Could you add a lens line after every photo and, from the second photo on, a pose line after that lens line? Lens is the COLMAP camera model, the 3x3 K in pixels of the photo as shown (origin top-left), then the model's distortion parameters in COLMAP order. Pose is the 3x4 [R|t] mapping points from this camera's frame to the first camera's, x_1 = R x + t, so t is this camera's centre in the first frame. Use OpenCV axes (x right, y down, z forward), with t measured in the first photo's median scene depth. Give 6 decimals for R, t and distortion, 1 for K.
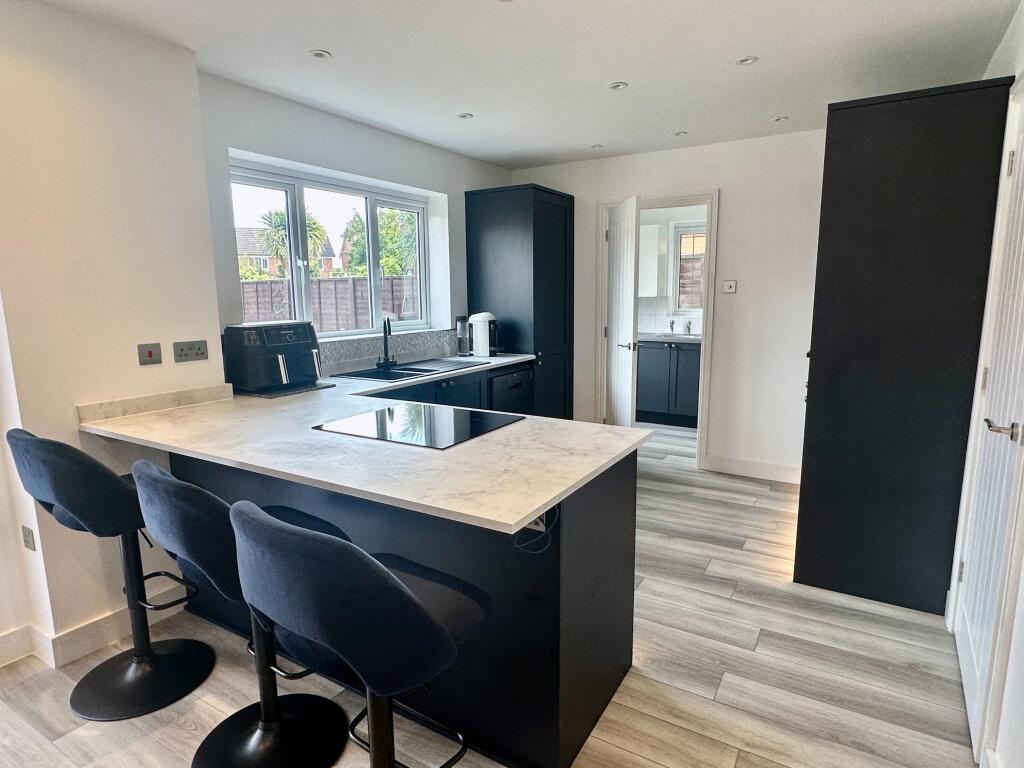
lens RADIAL K [[580.9, 0, 515.5], [0, 580.9, 385.7], [0, 0, 1]] dist [0.003946, 0.000593]
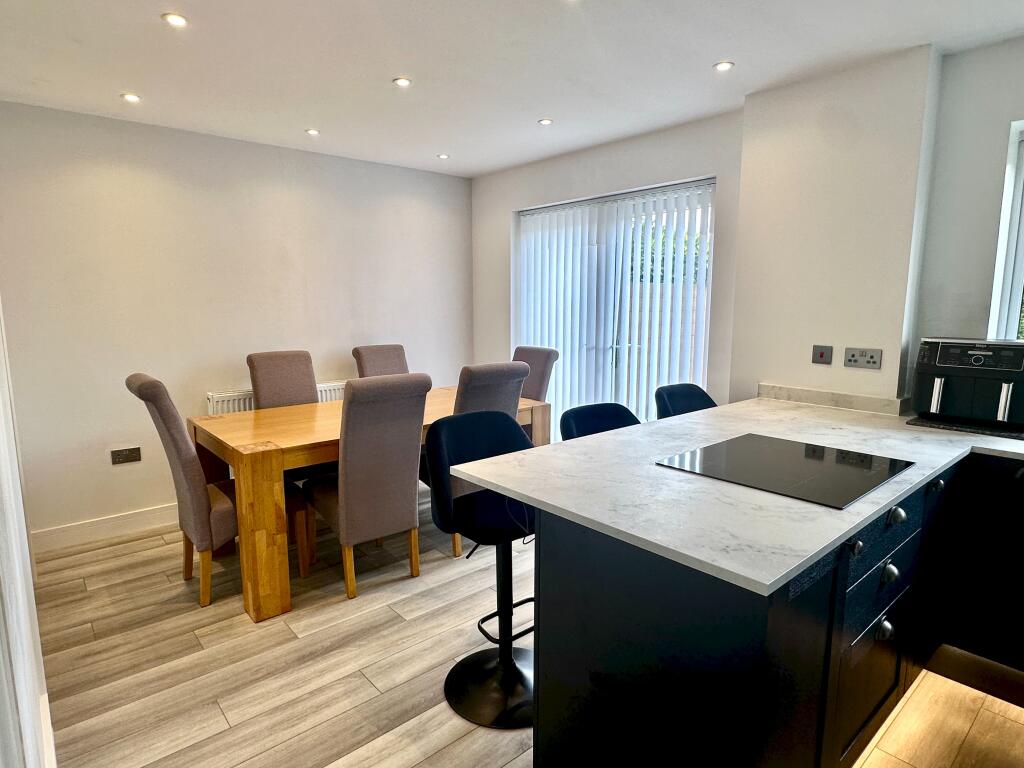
lens RADIAL K [[580.9, 0, 514.2], [0, 580.9, 385.8], [0, 0, 1]] dist [0.003946, 0.000593]
pose [[-0.301146, 0.147602, -0.942085, 0.597357], [-0.152376, 0.967804, 0.200340, -0.124466], [0.941325, 0.203883, -0.268959, 0.711087]]
